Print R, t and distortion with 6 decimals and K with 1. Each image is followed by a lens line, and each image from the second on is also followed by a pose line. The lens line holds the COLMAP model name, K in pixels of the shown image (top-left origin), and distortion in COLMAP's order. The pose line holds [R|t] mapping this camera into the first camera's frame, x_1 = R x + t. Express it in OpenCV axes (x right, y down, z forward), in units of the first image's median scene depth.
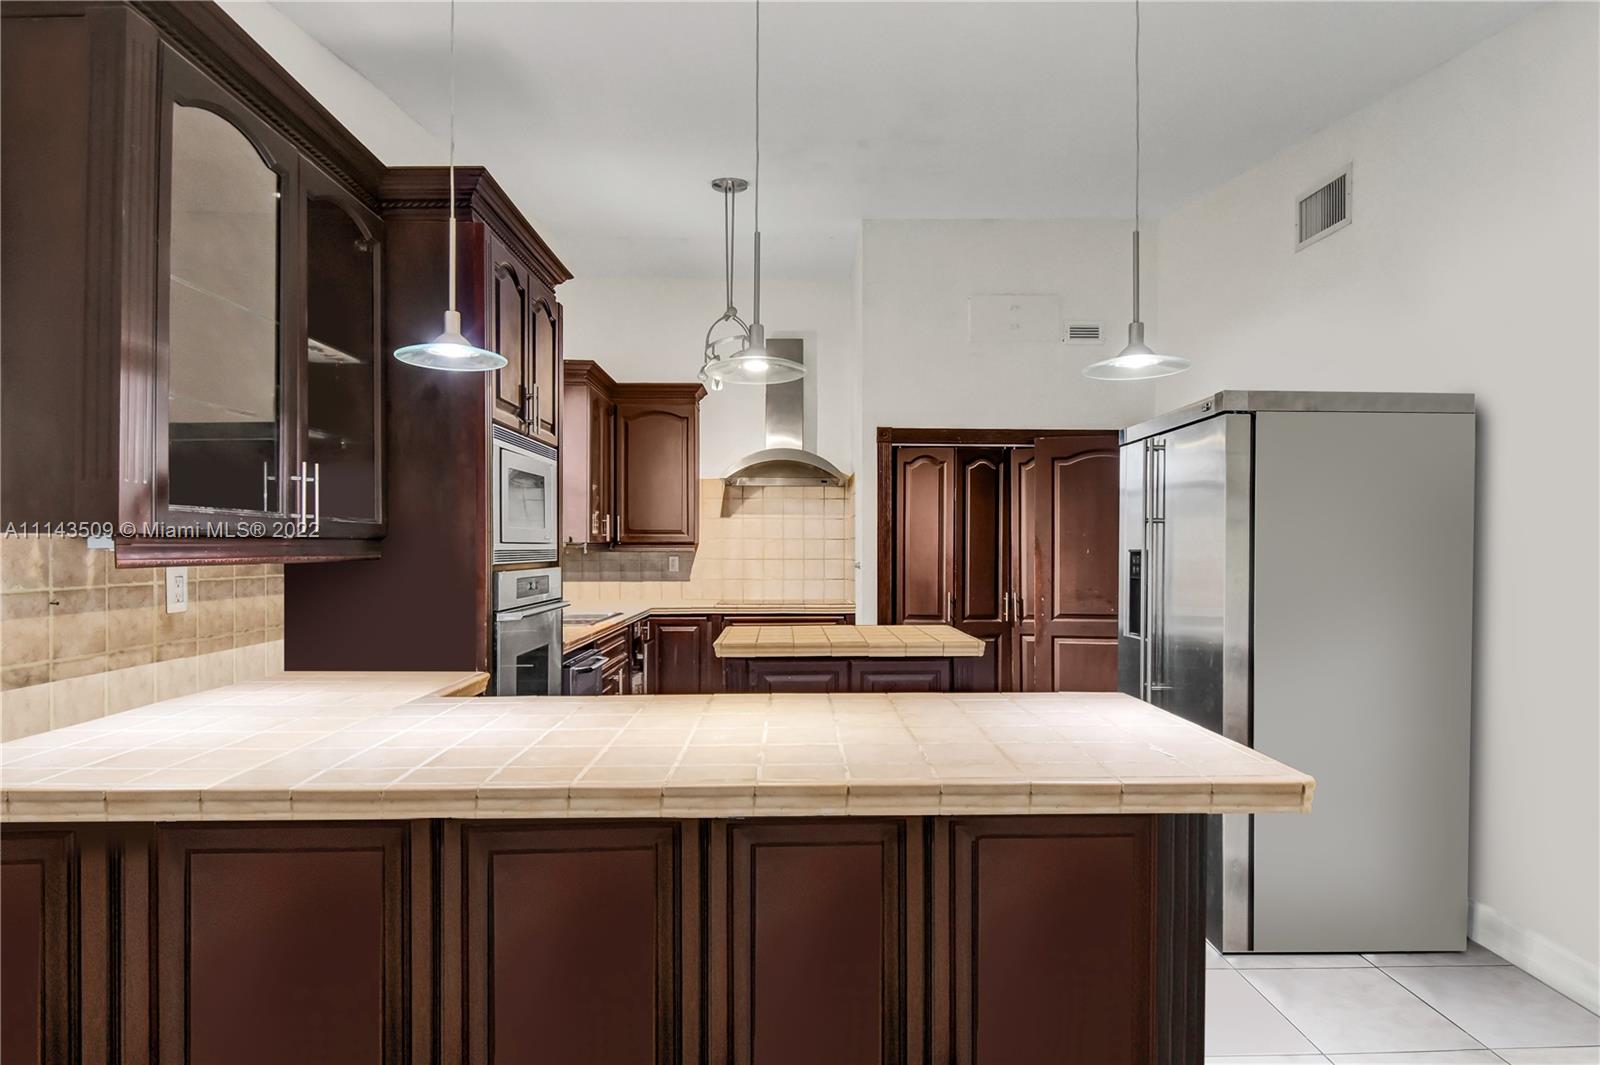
lens RADIAL K [[849.1, 0, 805.2], [0, 849.1, 543.5], [0, 0, 1]] dist [0.001279, 0.000241]
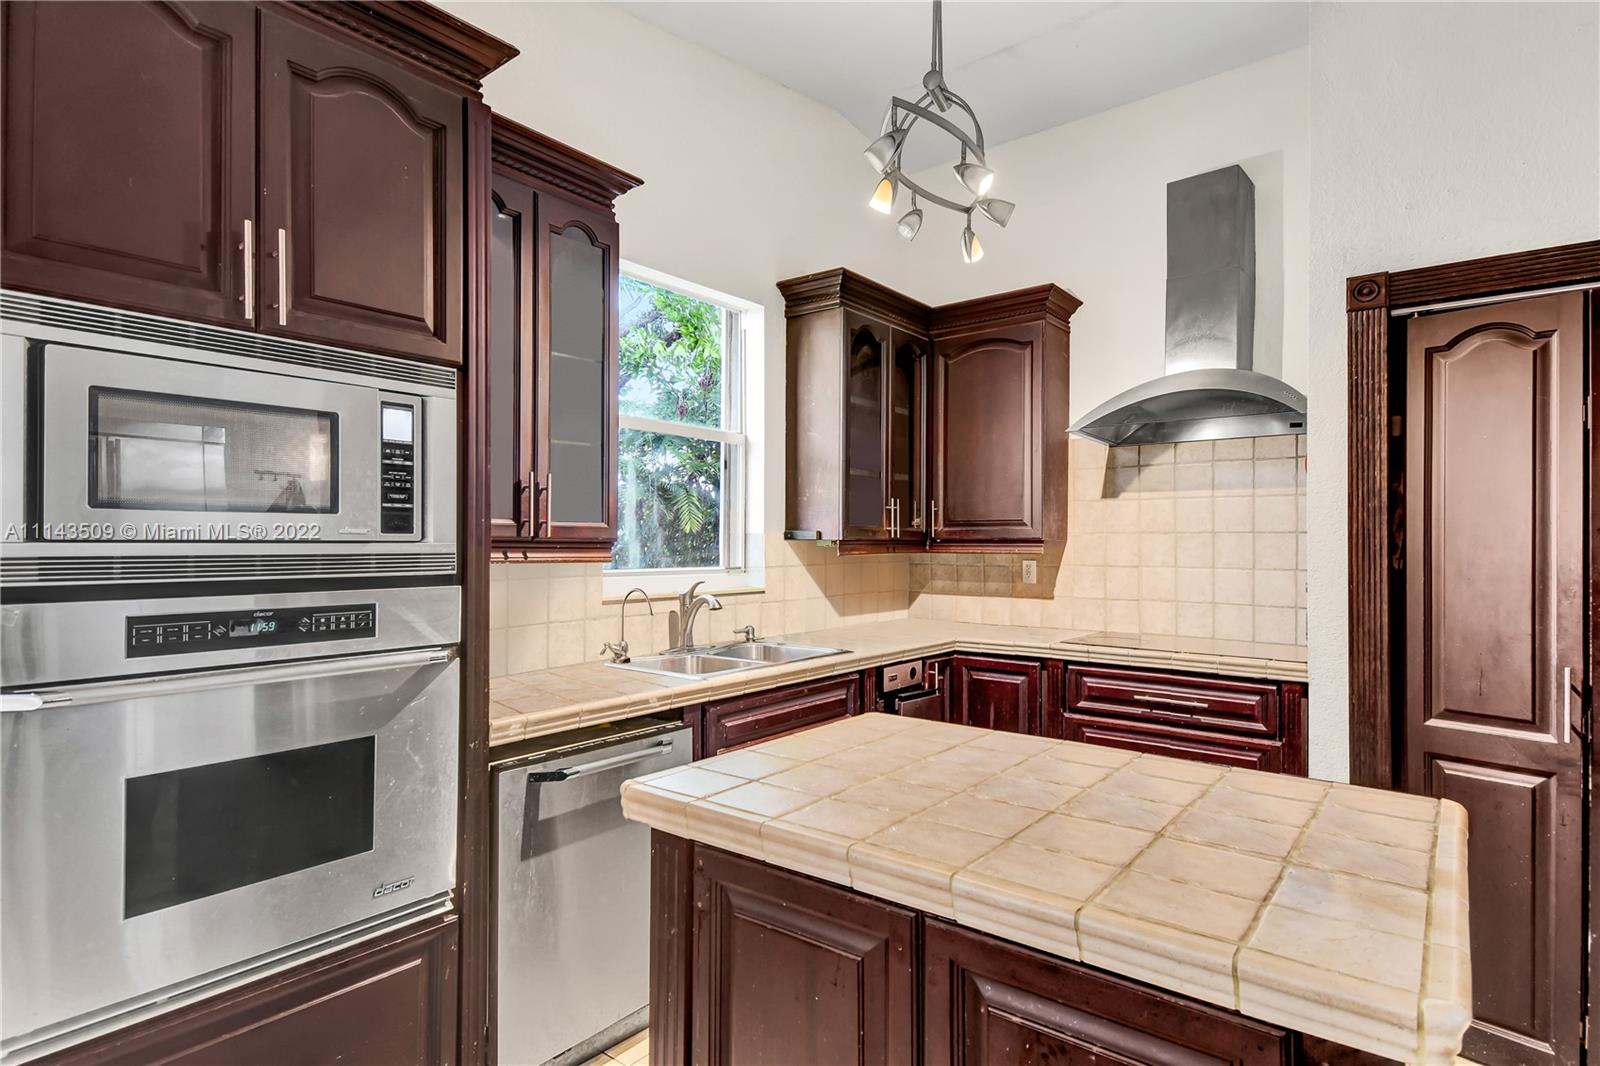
lens RADIAL K [[820.9, 0, 796.5], [0, 820.9, 539.7], [0, 0, 1]] dist [0.000278, -0.000305]
pose [[0.766750, 0.000064, -0.641946, 0.138890], [0.000048, 1.000000, 0.000156, -0.001048], [0.641946, -0.000150, 0.766750, 0.486228]]
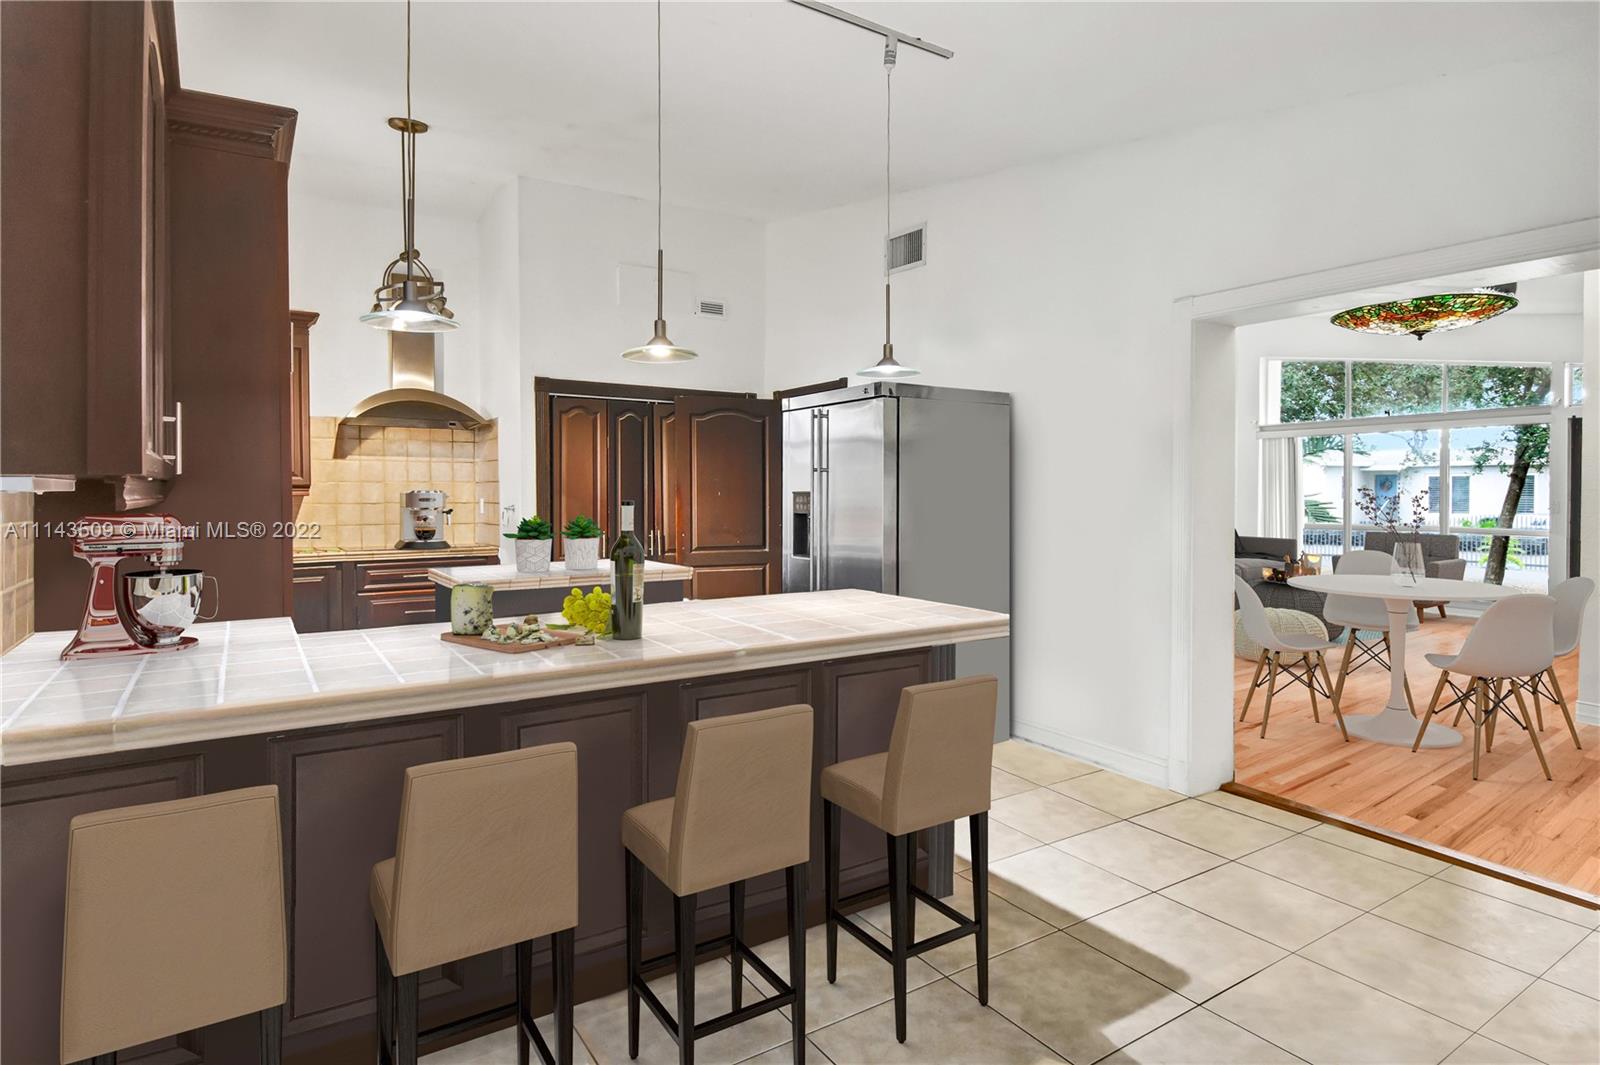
lens RADIAL K [[876.5, 0, 802.6], [0, 876.5, 502.4], [0, 0, 1]] dist [-0.002385, 0.000405]
pose [[0.847200, -0.007660, 0.531219, -0.212633], [-0.001070, 0.999869, 0.016125, 0.001395], [-0.531273, -0.014229, 0.847081, -0.100031]]
